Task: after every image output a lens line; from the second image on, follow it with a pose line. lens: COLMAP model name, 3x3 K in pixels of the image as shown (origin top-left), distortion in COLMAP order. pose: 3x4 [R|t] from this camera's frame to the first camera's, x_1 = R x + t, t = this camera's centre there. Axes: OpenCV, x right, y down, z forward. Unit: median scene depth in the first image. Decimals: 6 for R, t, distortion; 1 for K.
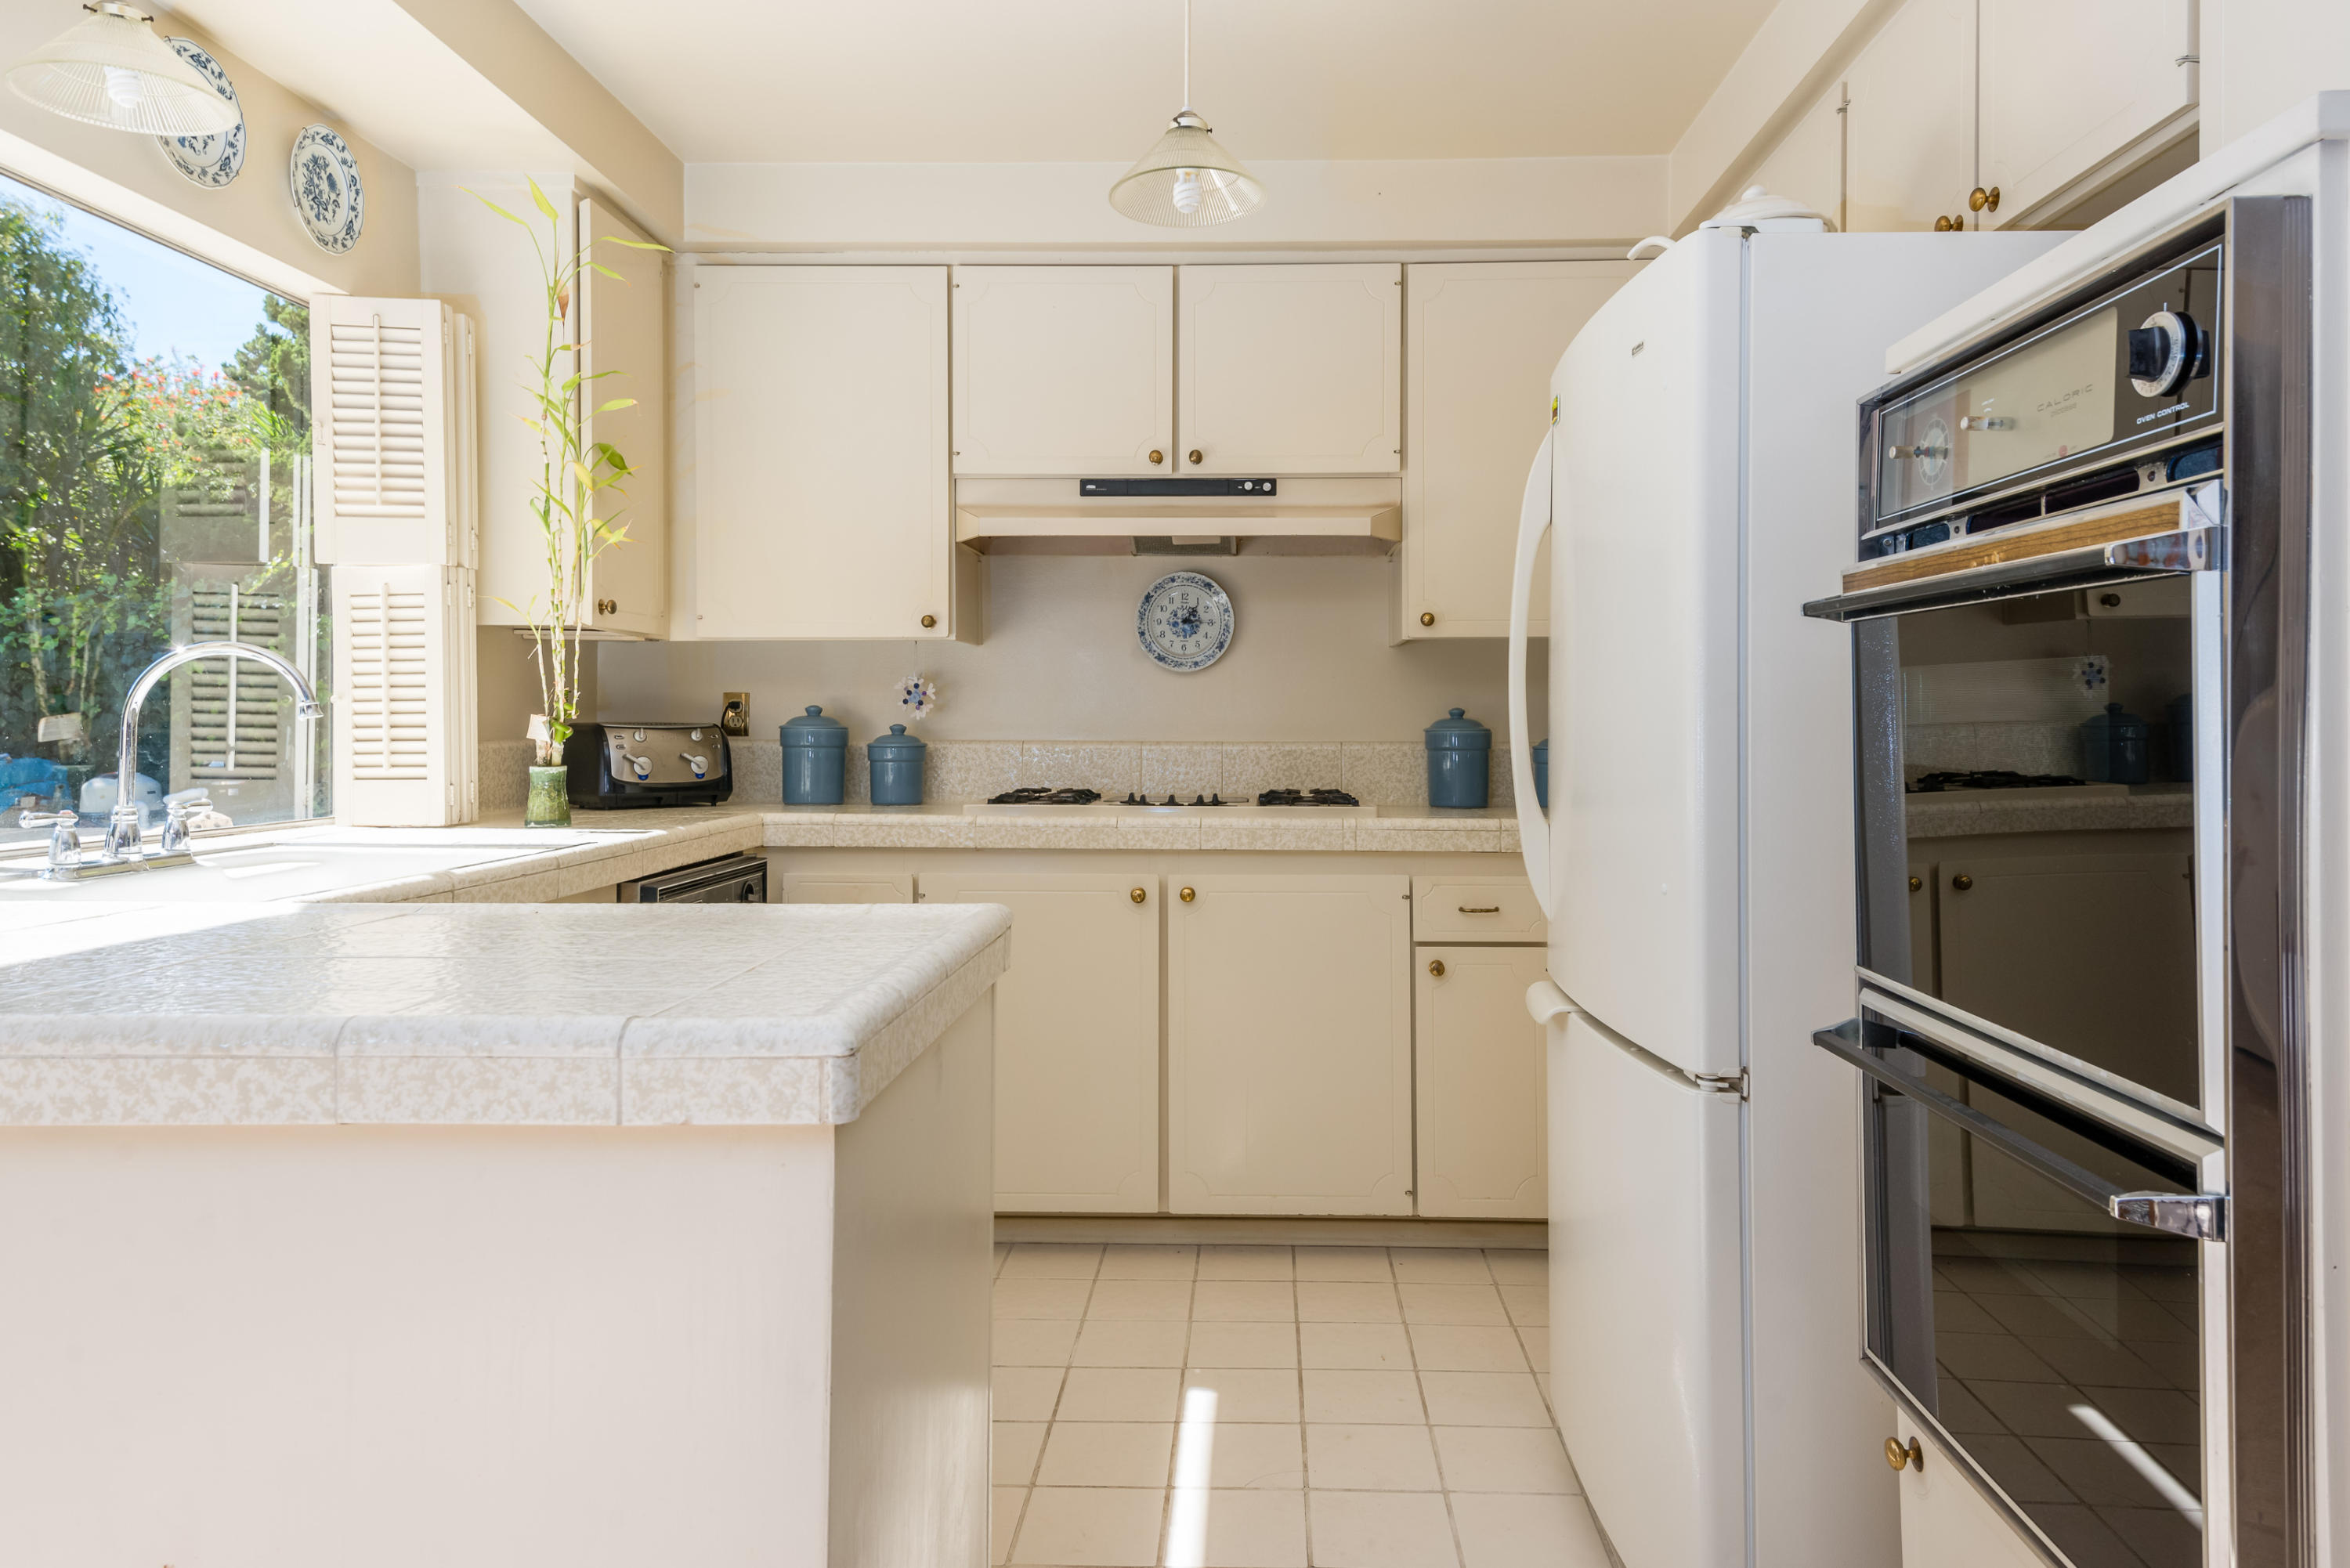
lens RADIAL K [[1483.8, 0, 1233.8], [0, 1483.8, 717.2], [0, 0, 1]] dist [0.047454, -0.002493]
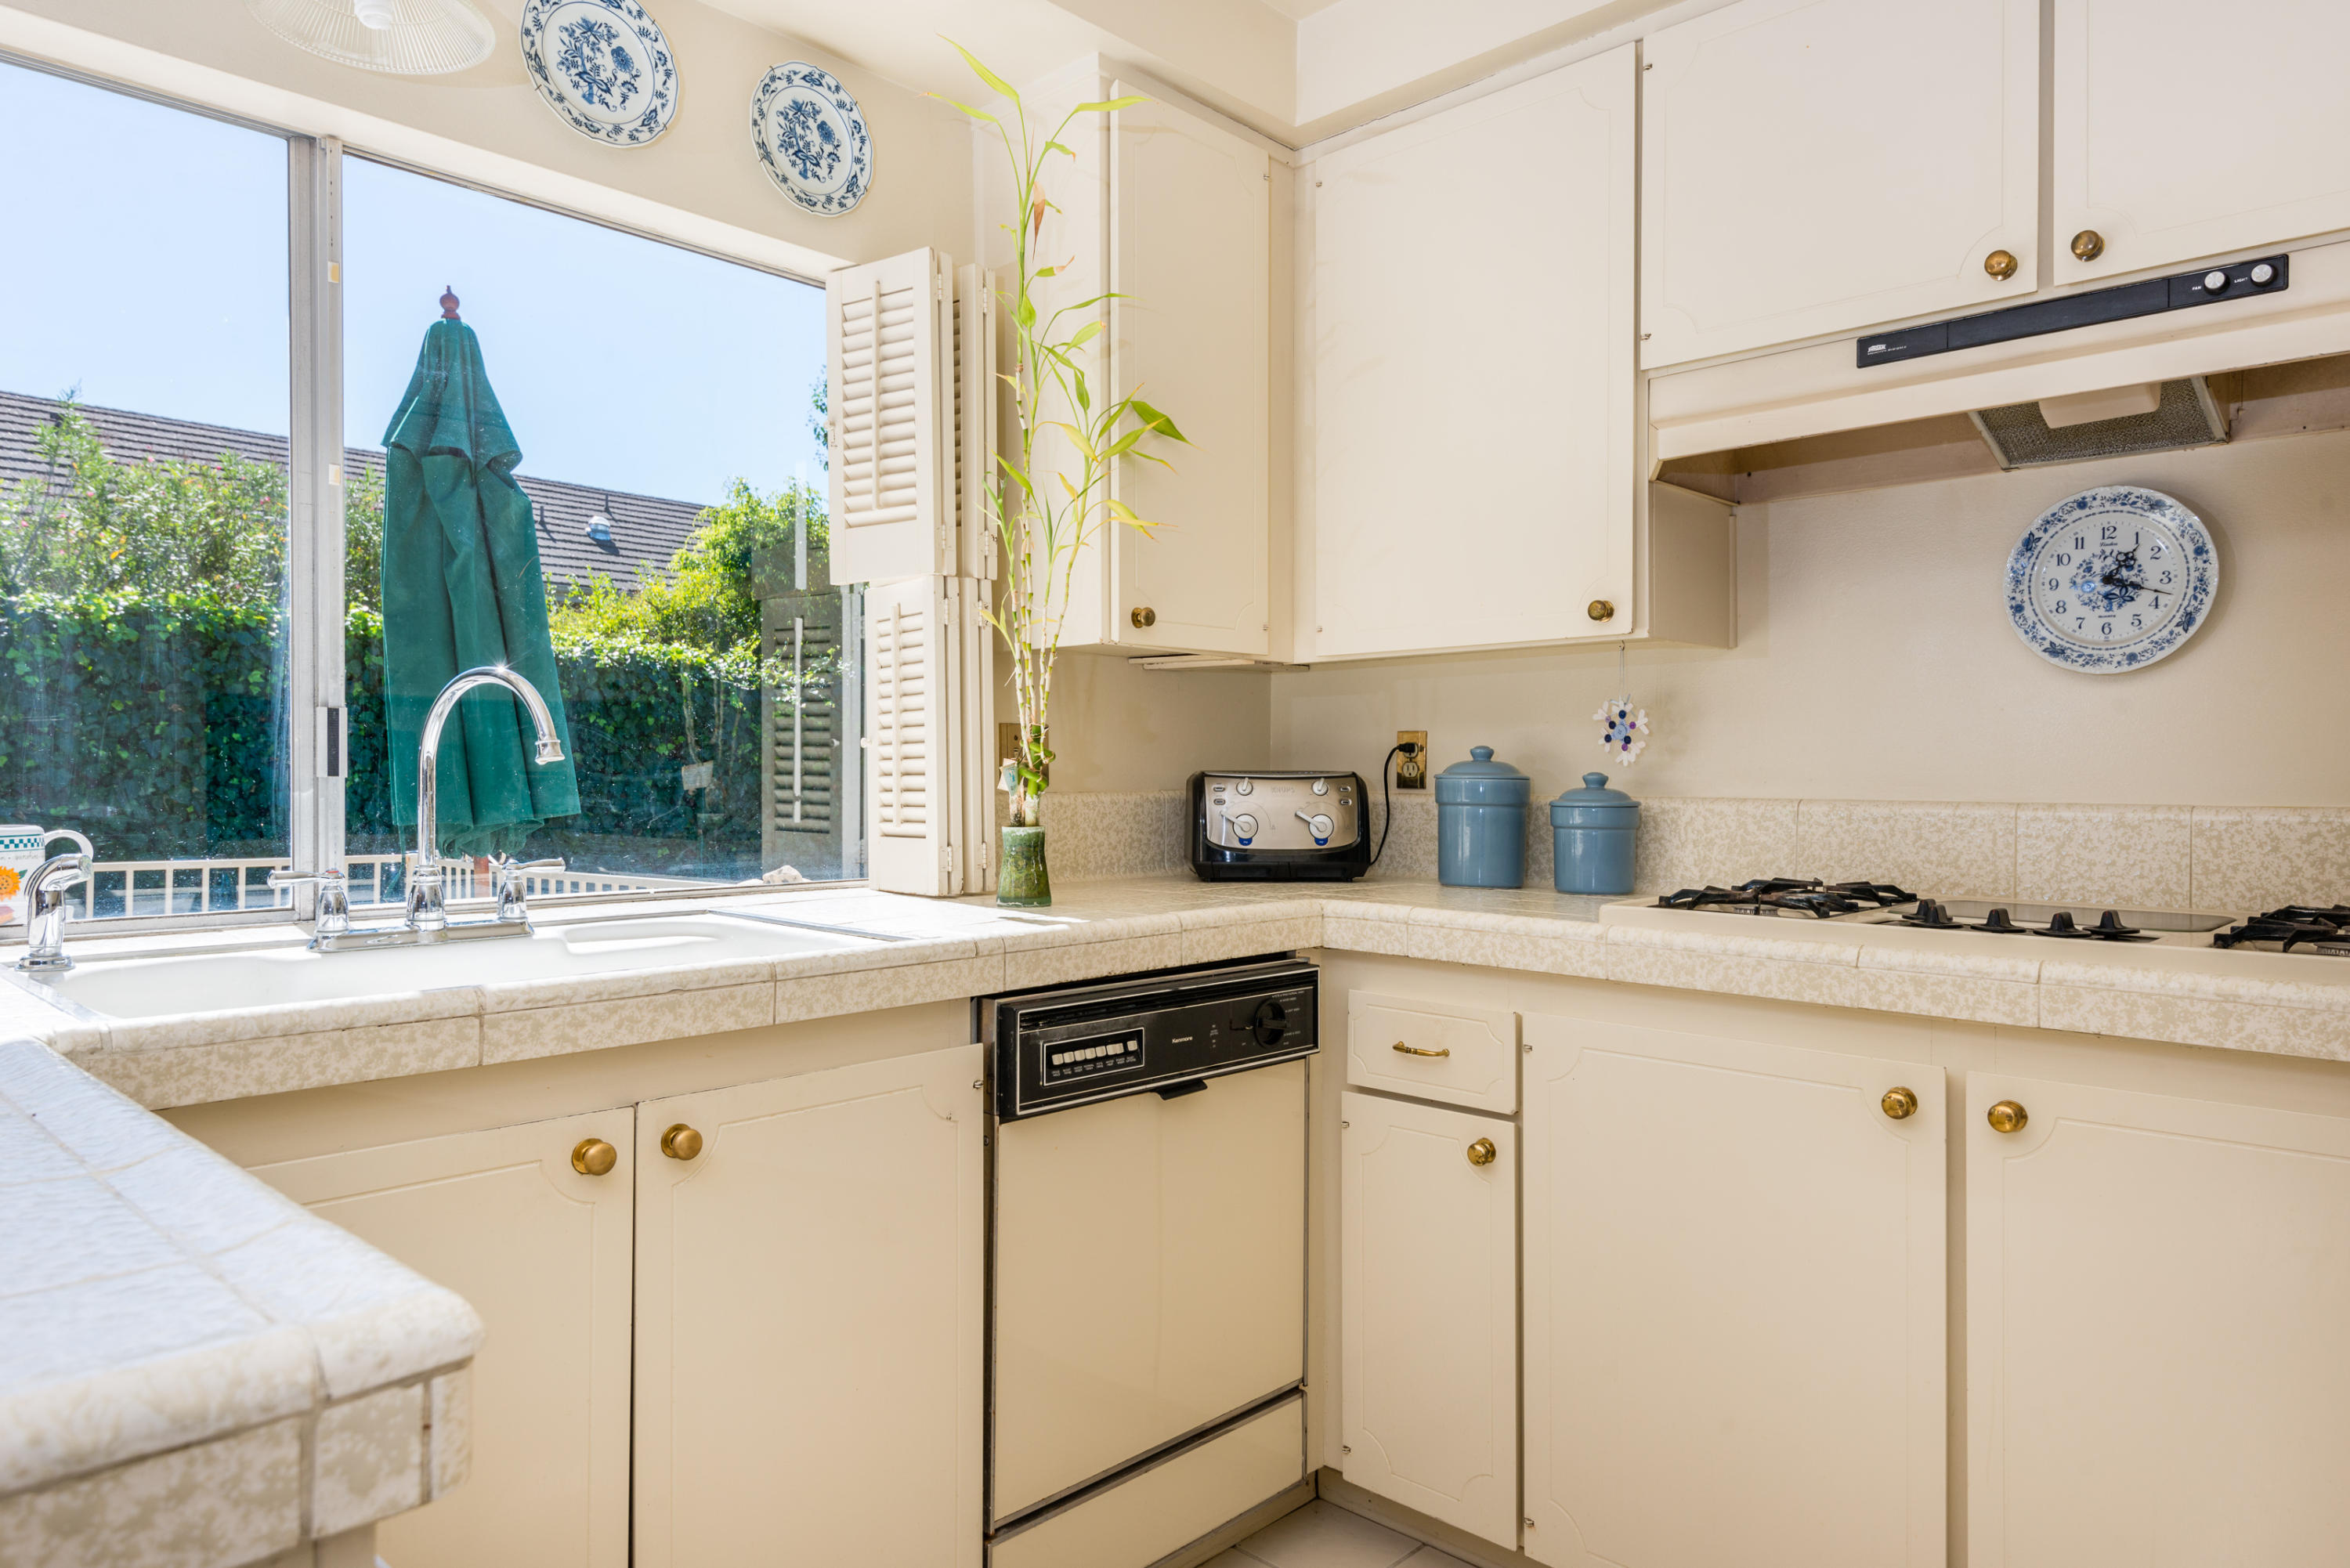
lens RADIAL K [[1476.4, 0, 1175.0], [0, 1476.4, 784.0], [0, 0, 1]] dist [0.044187, -0.041172]
pose [[0.737674, 0.004088, -0.675145, 0.090041], [0.001737, 0.999967, 0.007953, 0.004559], [0.675155, -0.007040, 0.737642, 0.410893]]
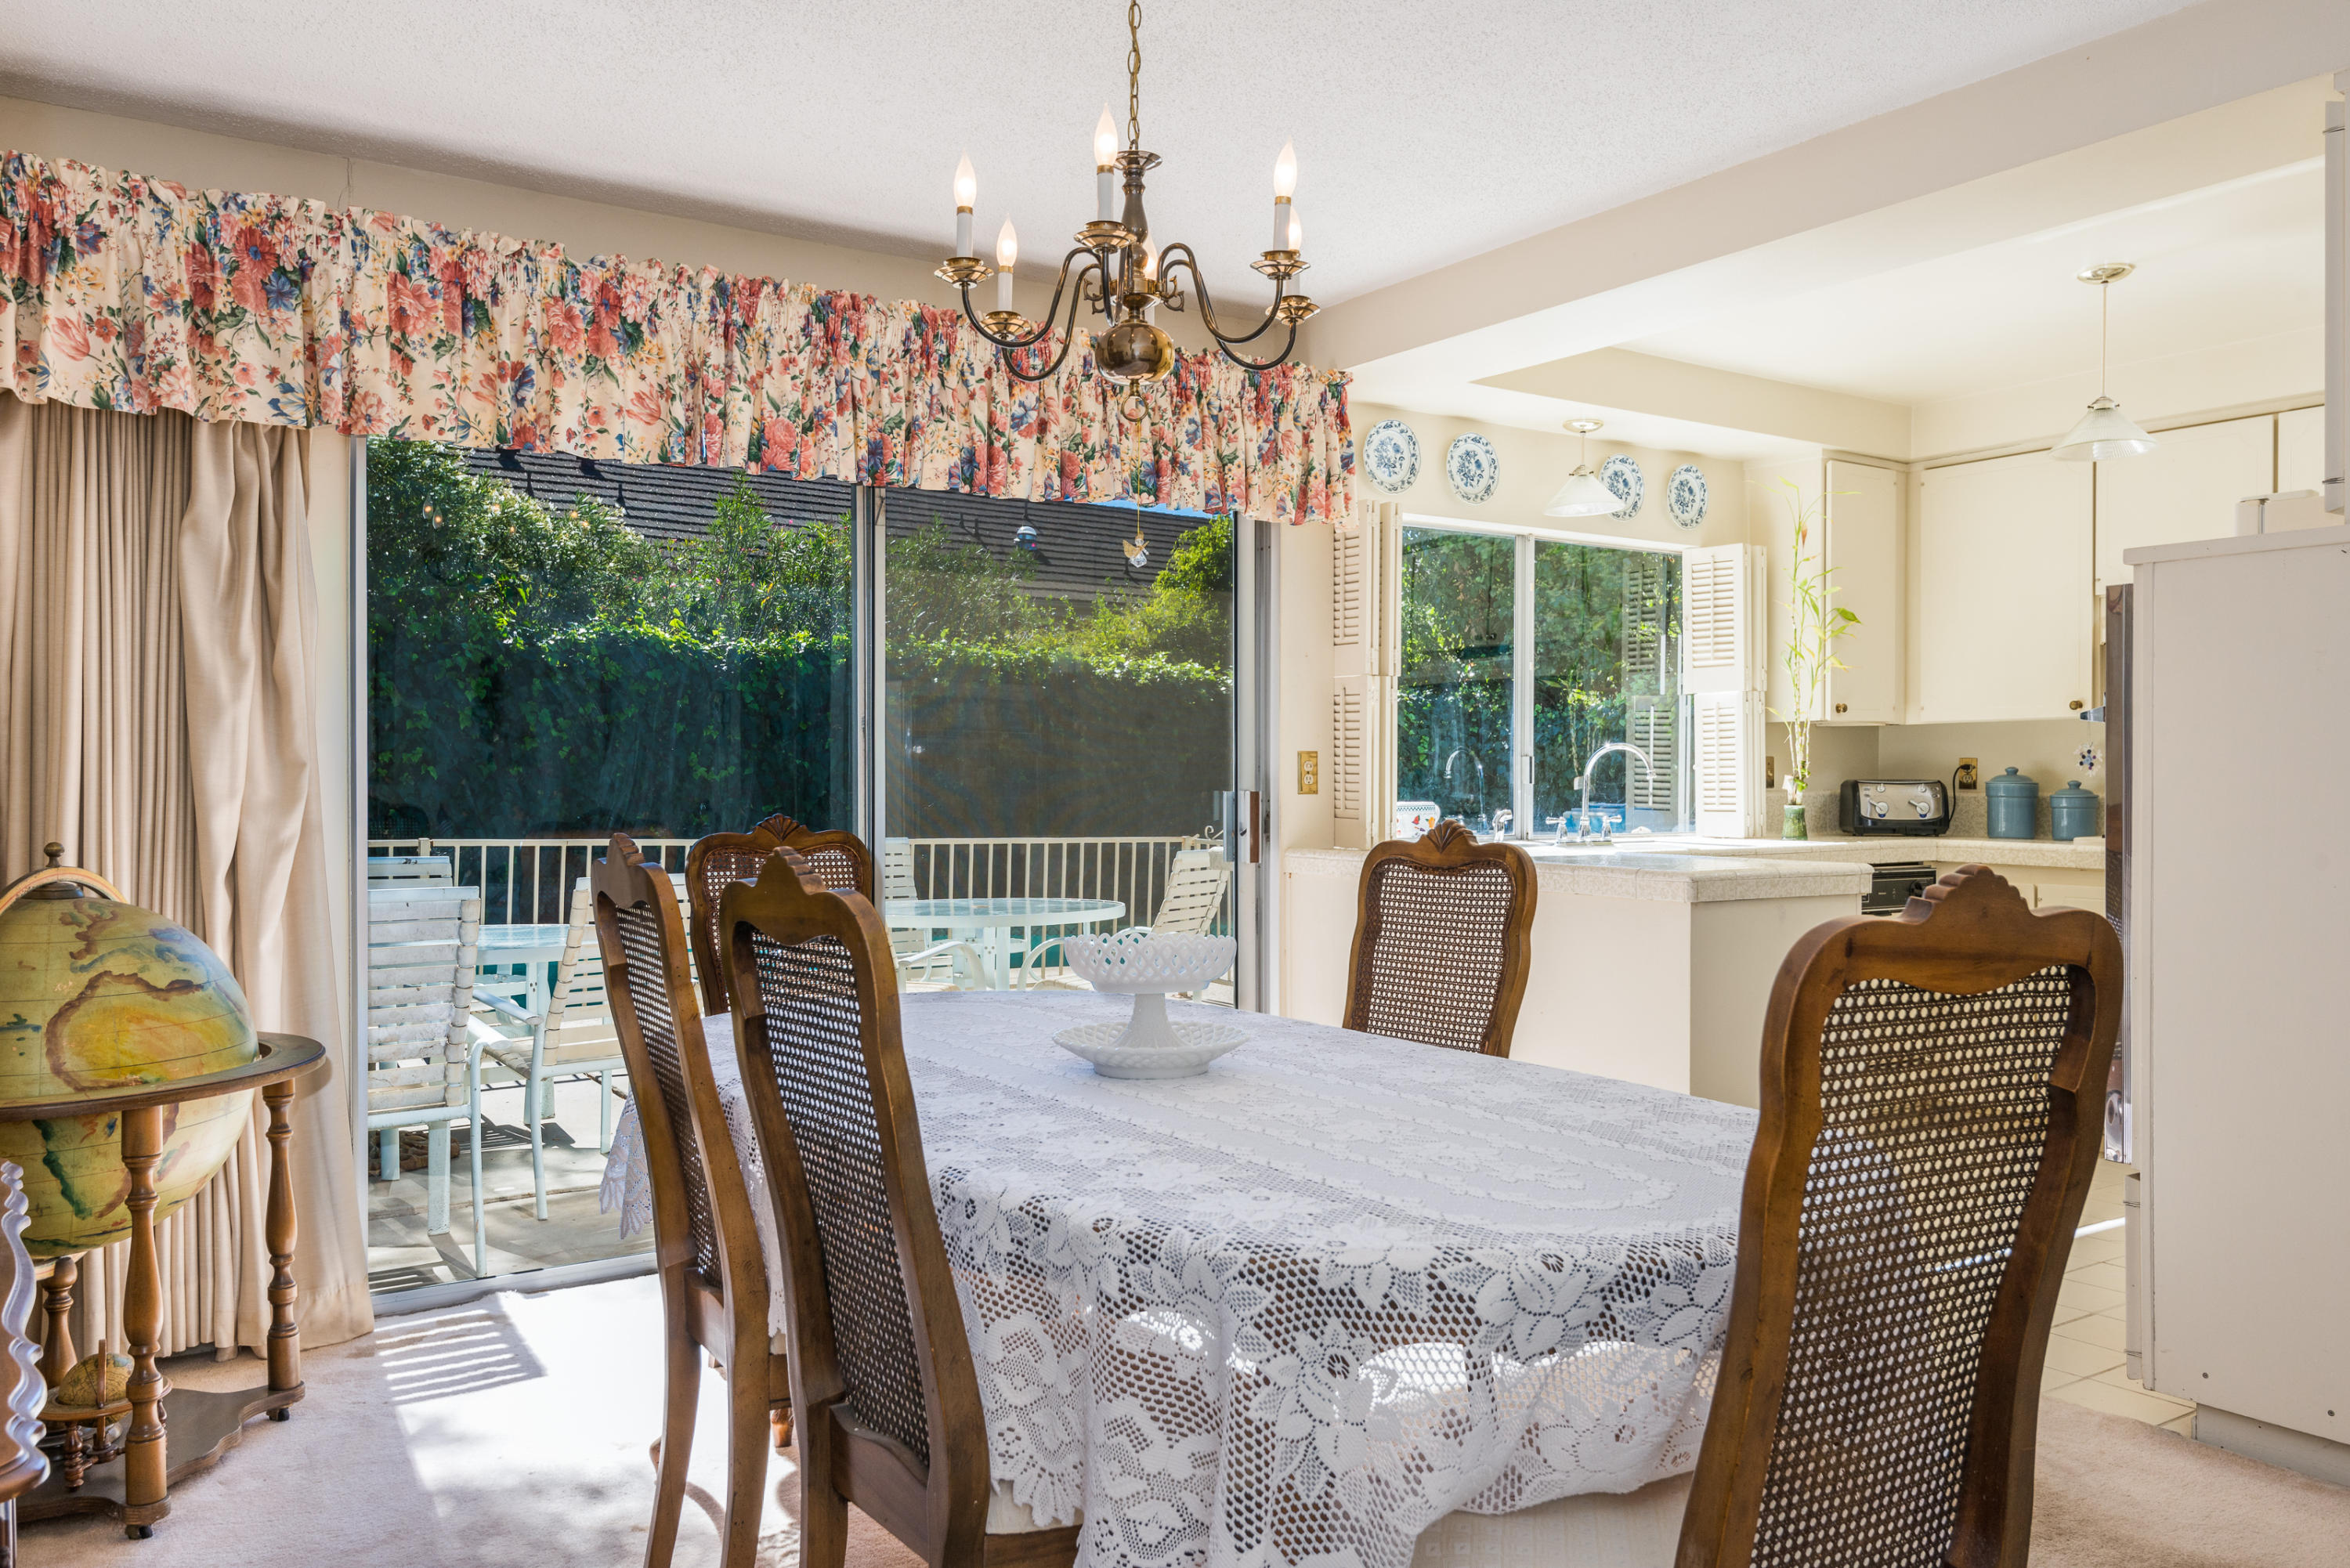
lens RADIAL K [[1739.5, 0, 1177.9], [0, 1739.5, 790.2], [0, 0, 1]] dist [0.014627, 0.002029]
pose [[0.580199, 0.003741, -0.814466, 0.628554], [0.004251, 0.999962, 0.007621, -0.002132], [0.814463, -0.007884, 0.580161, -0.608179]]
